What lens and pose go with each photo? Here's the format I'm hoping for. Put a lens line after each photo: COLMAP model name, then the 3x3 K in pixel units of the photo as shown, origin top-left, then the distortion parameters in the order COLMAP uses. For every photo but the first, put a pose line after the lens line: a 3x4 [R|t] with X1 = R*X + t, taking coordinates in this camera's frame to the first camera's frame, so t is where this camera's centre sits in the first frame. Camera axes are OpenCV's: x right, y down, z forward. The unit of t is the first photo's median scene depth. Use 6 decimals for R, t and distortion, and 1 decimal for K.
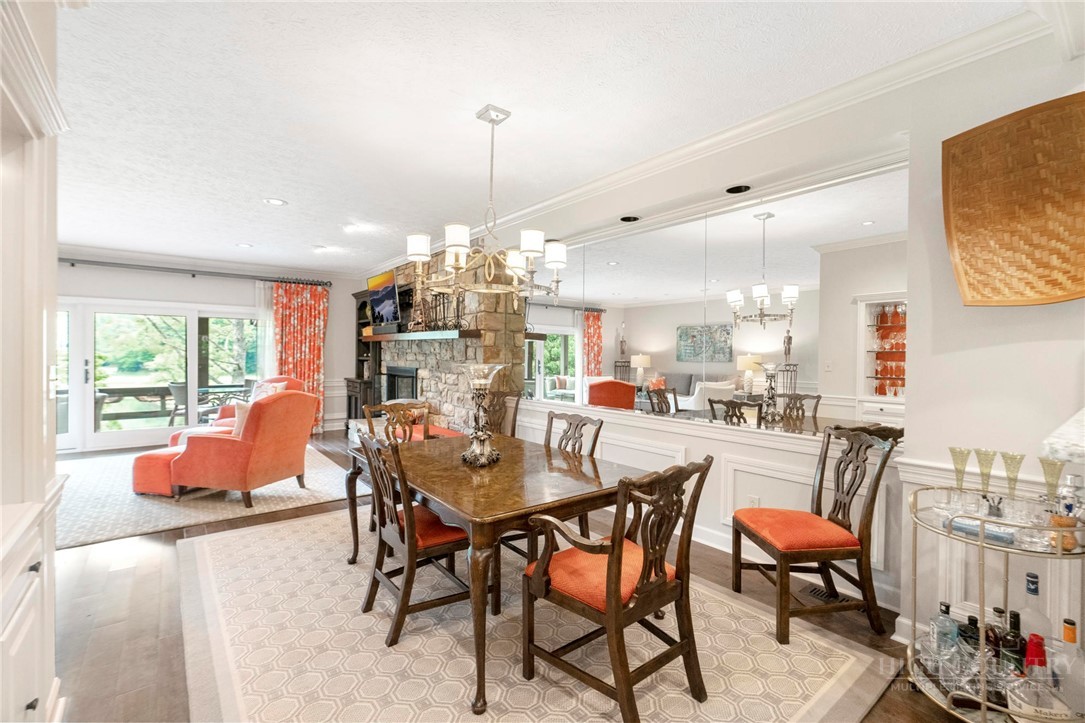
lens RADIAL K [[487.2, 0, 545.0], [0, 487.2, 359.0], [0, 0, 1]] dist [0.001842, 0.000202]
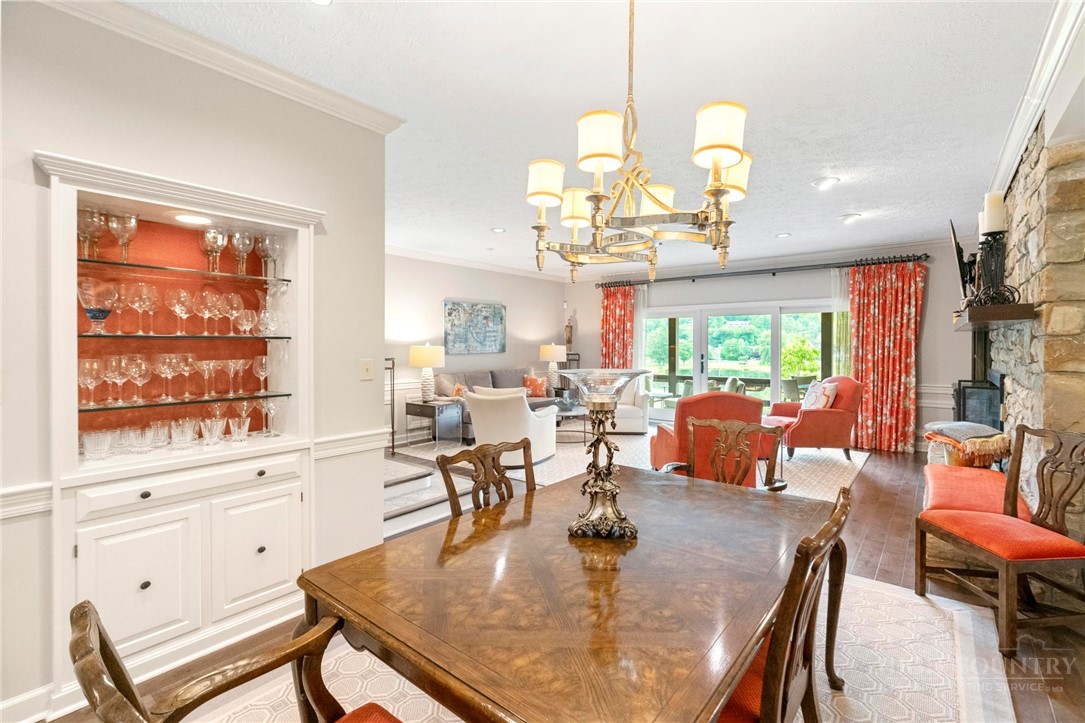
lens RADIAL K [[487.2, 0, 544.4], [0, 487.2, 356.9], [0, 0, 1]] dist [0.001842, 0.000202]
pose [[0.230226, 0.016301, -0.973001, 0.161748], [-0.011311, 0.999837, 0.014074, -0.003978], [0.973071, 0.007766, 0.230373, 0.269469]]
